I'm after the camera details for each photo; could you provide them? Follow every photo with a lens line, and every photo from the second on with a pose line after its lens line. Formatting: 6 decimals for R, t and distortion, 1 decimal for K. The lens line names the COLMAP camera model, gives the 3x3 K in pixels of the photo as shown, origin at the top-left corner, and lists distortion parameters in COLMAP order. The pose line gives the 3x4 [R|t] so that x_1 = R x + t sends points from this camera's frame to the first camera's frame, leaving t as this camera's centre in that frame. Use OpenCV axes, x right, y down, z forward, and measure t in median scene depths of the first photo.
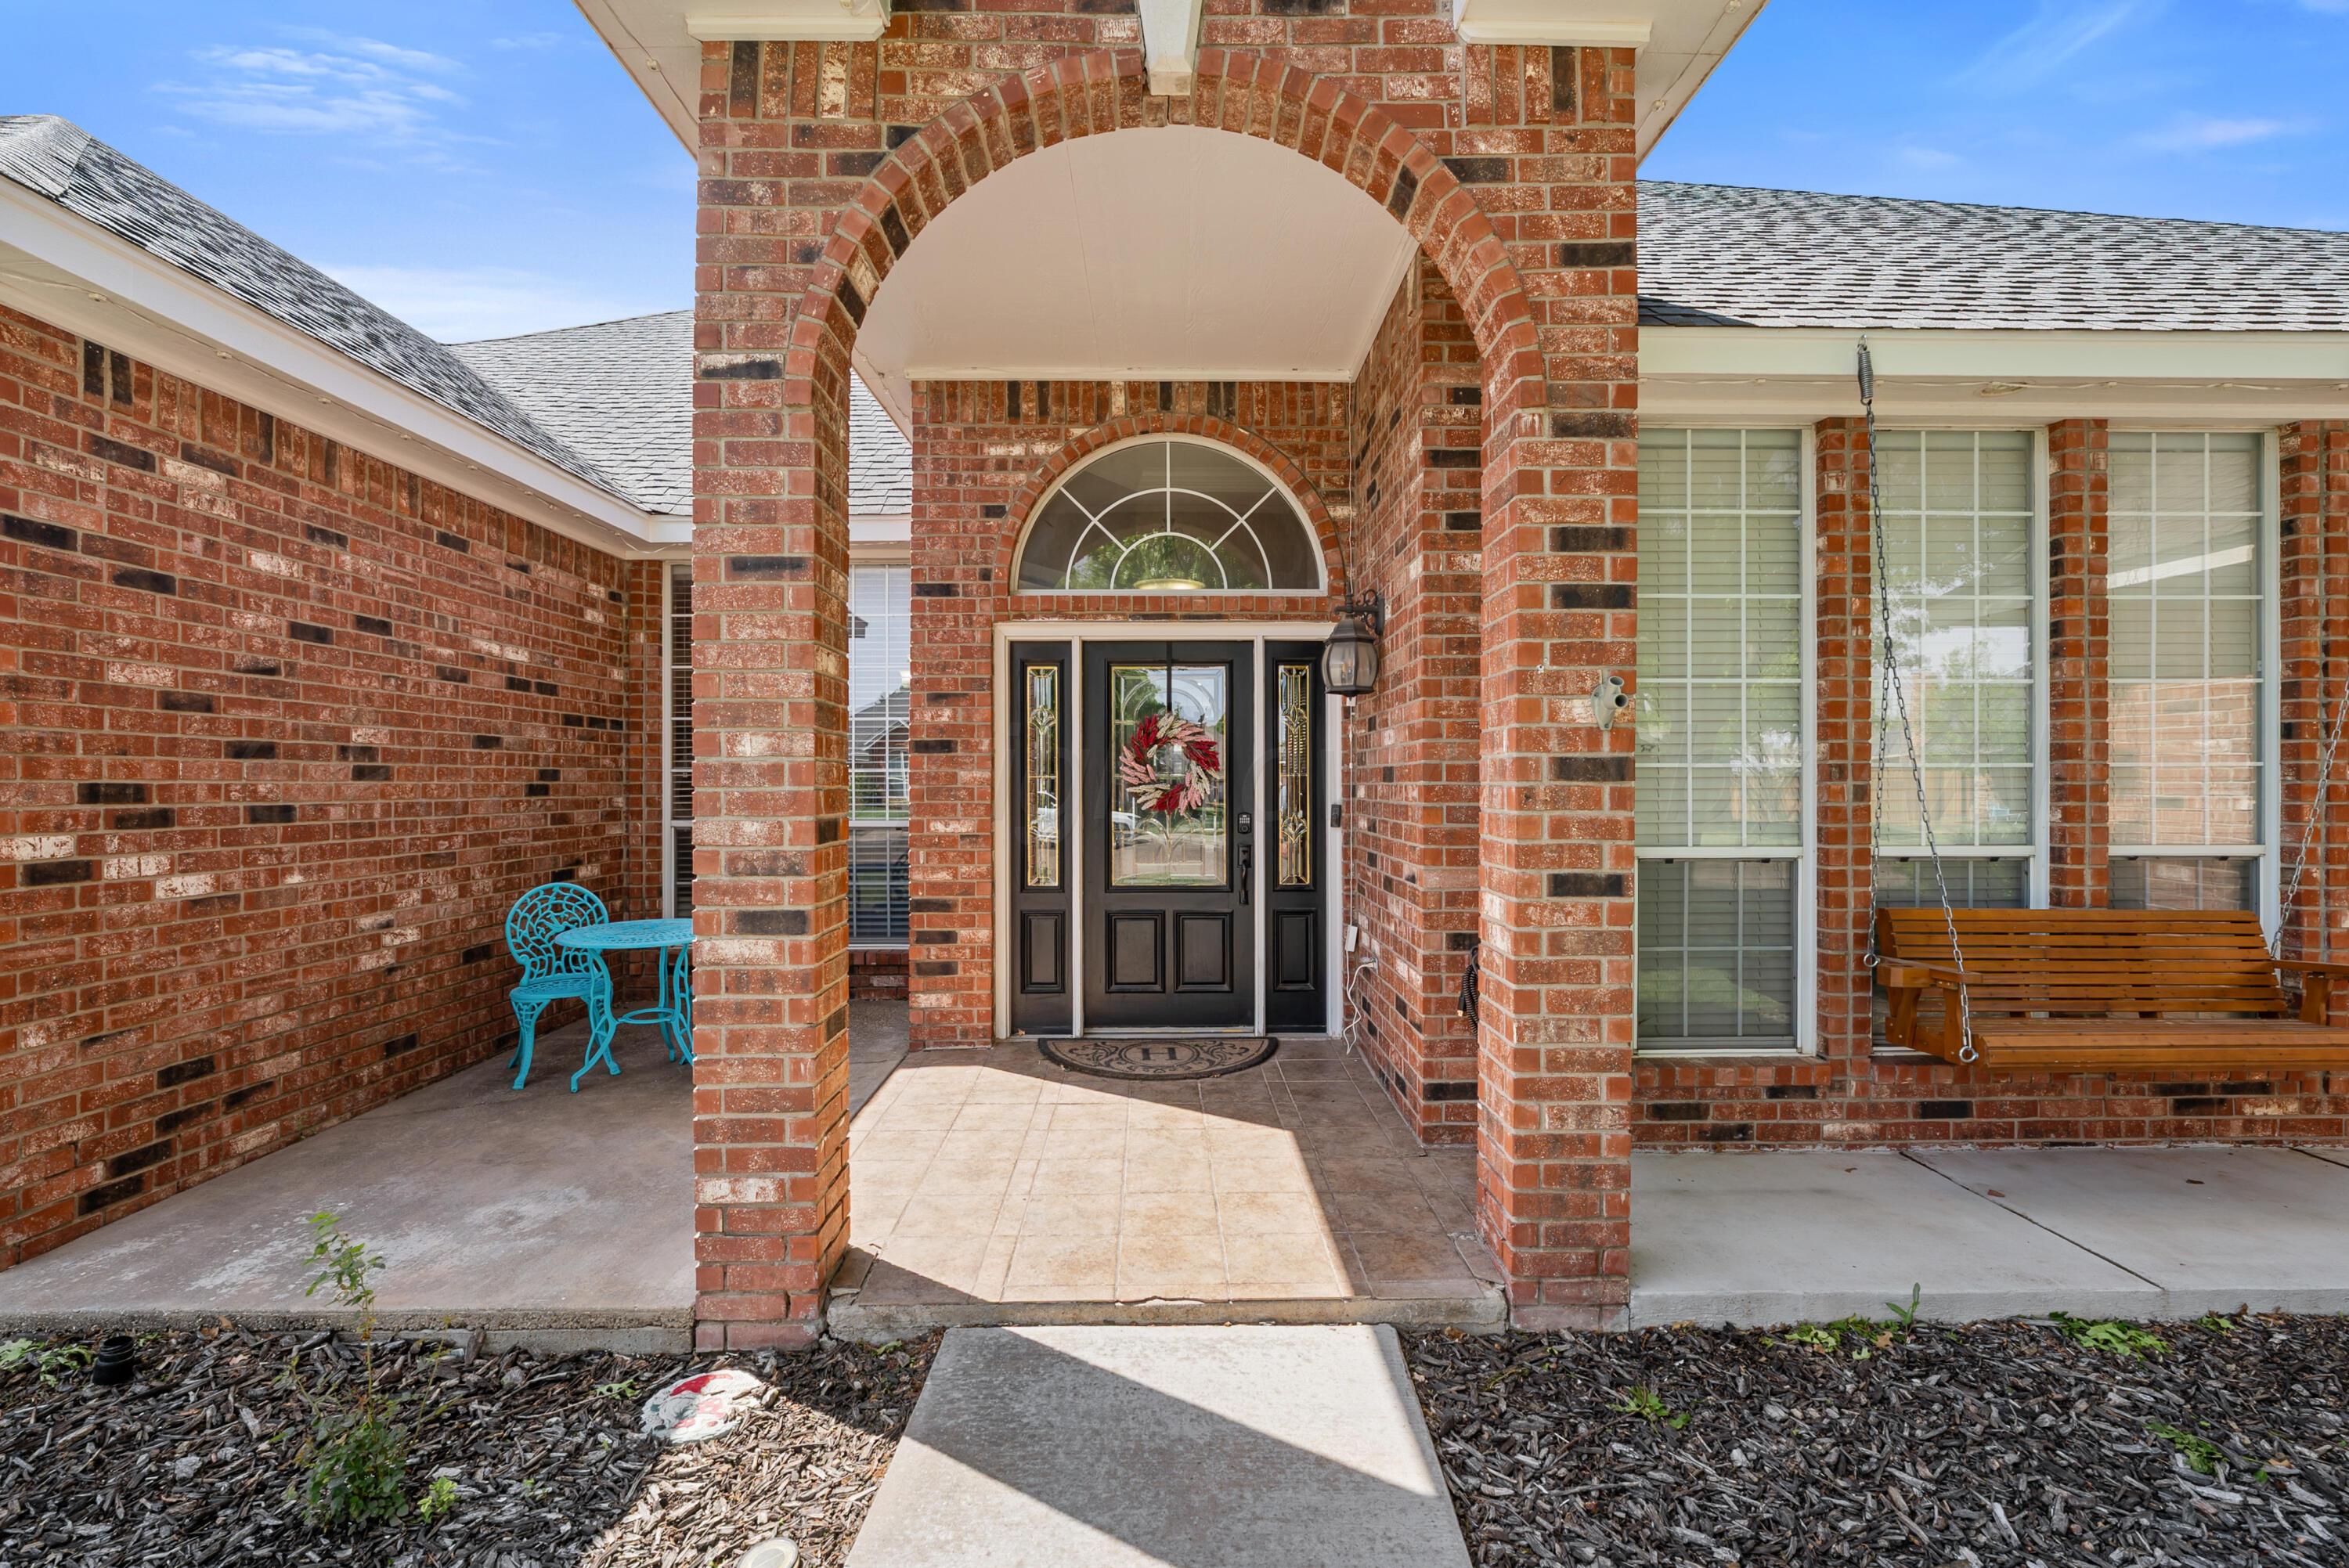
lens RADIAL K [[1045.6, 0, 1176.2], [0, 1045.6, 770.9], [0, 0, 1]] dist [0.017450, -0.014994]
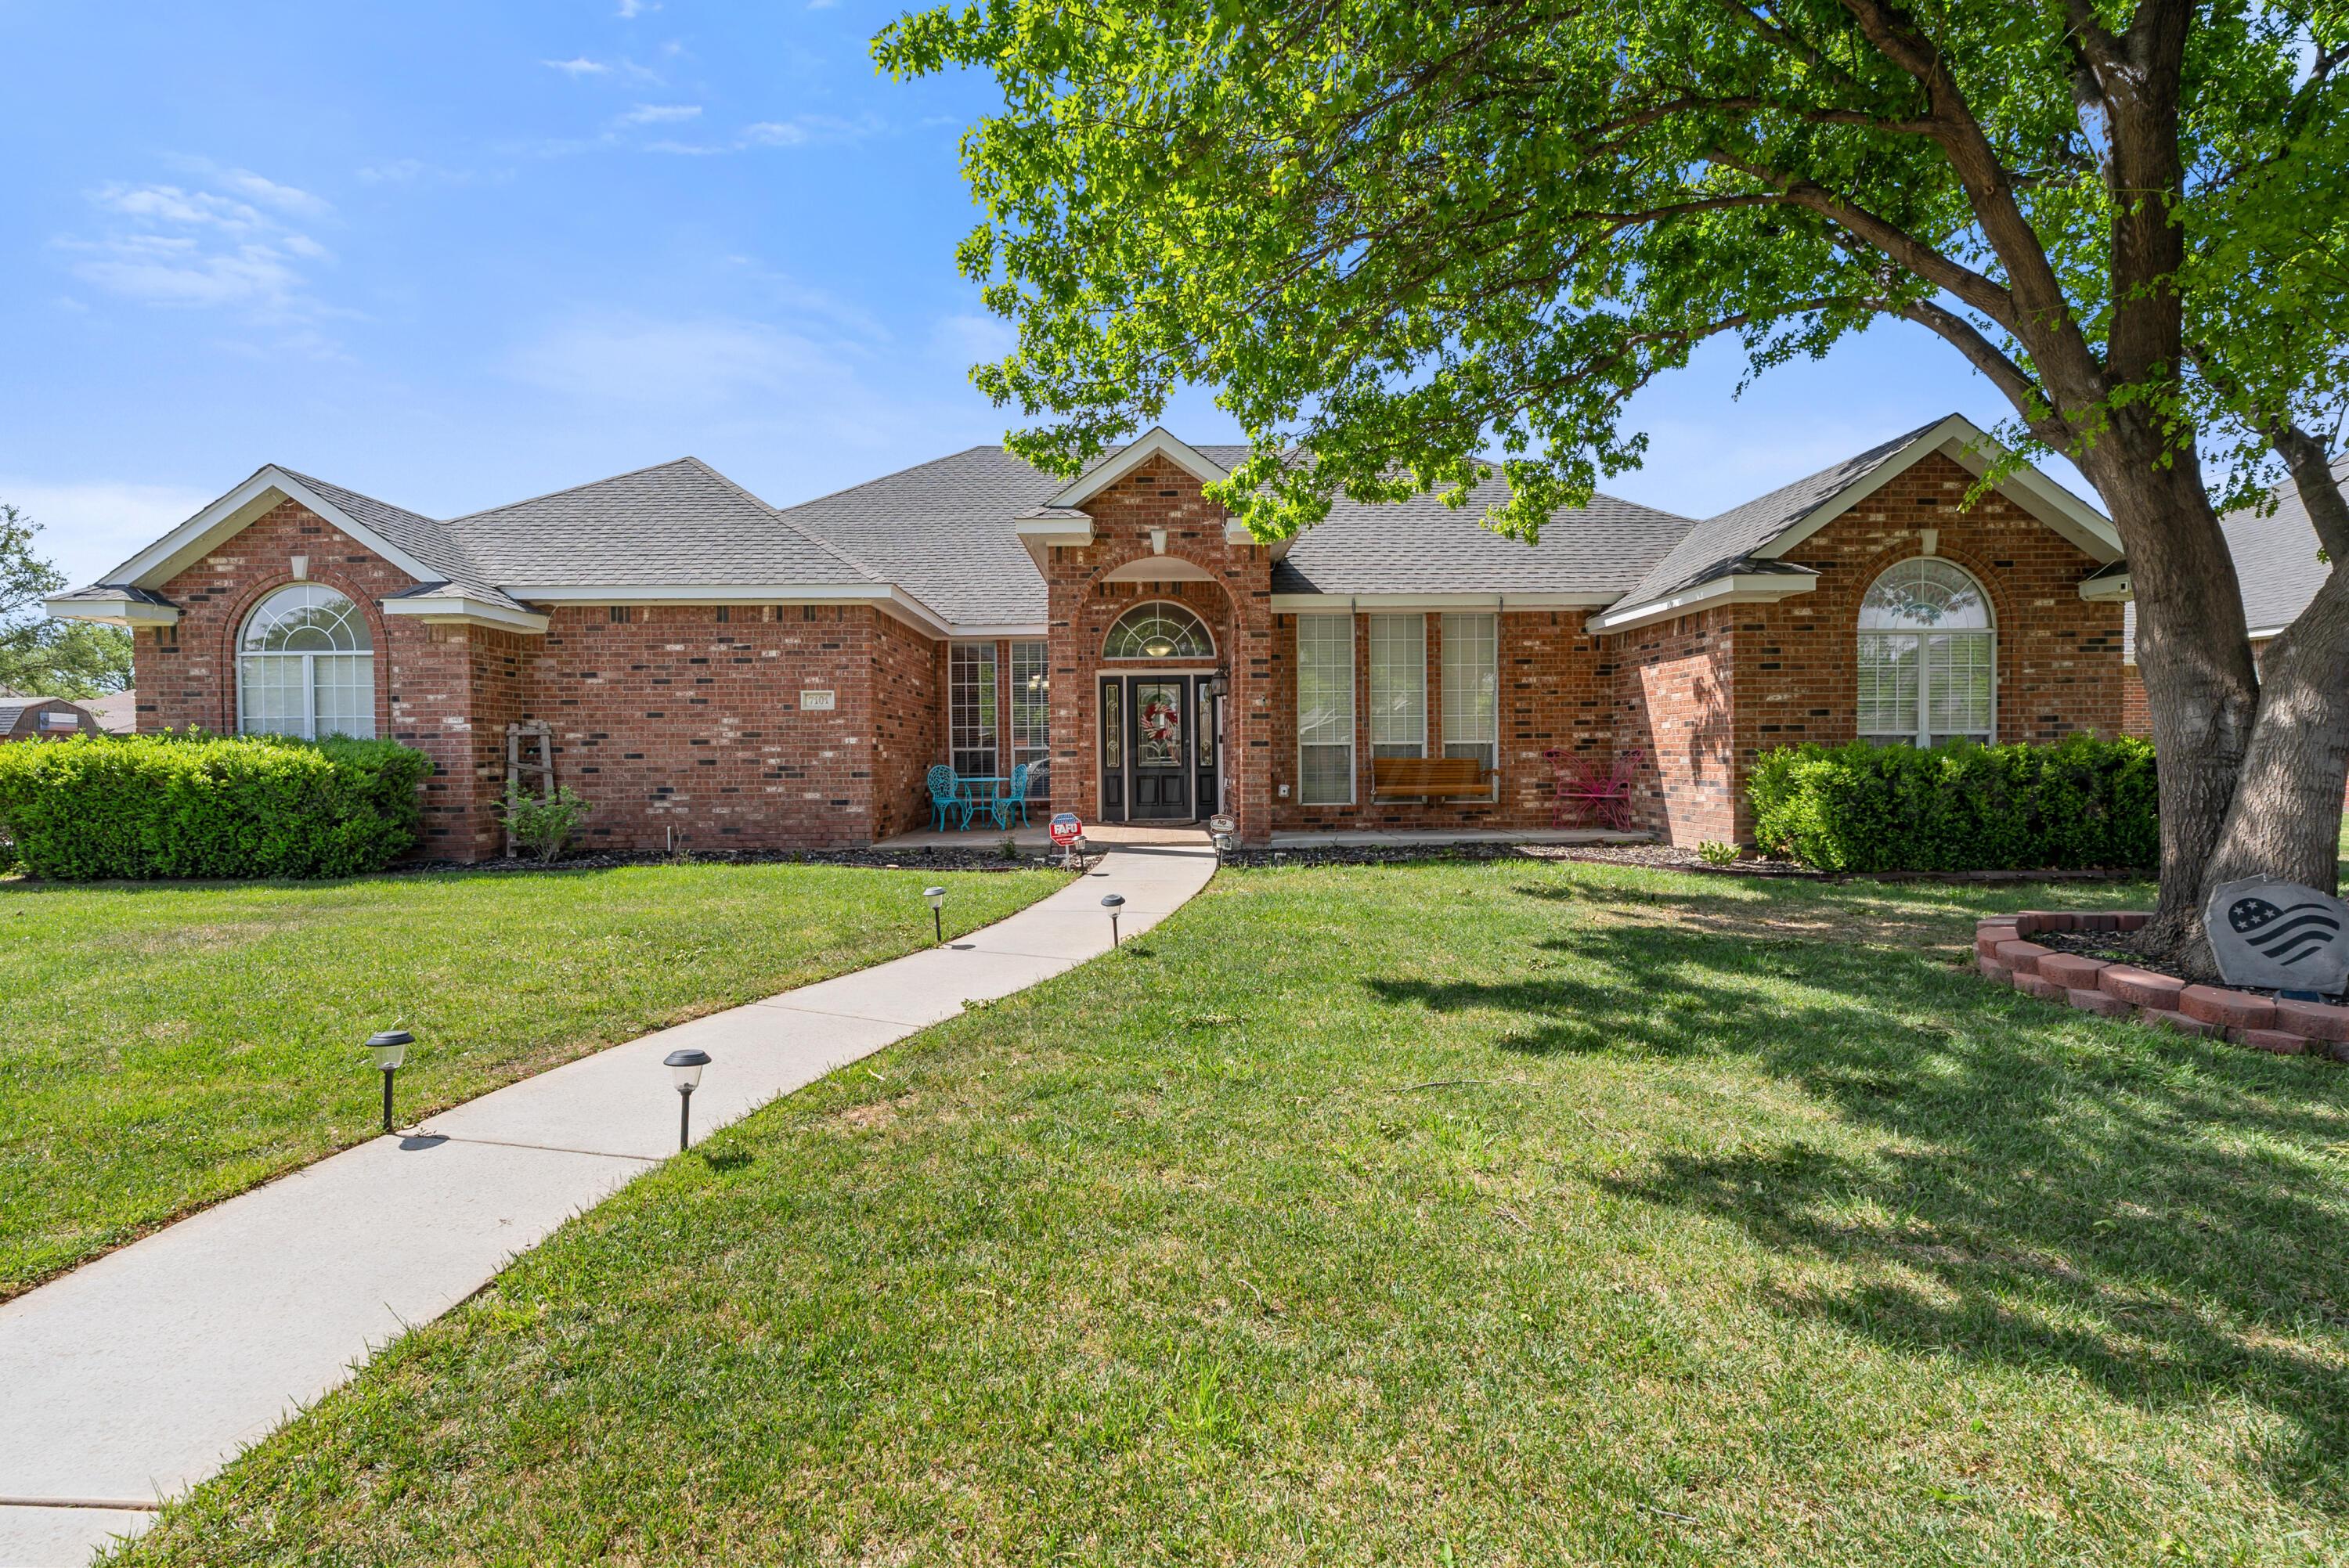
lens RADIAL K [[1045.6, 0, 1176.2], [0, 1045.6, 770.9], [0, 0, 1]] dist [0.017450, -0.014994]
pose [[0.999828, -0.010741, 0.015133, -0.005611], [0.010450, 0.999762, 0.019148, 0.074217], [-0.015335, -0.018987, 0.999702, -1.772615]]
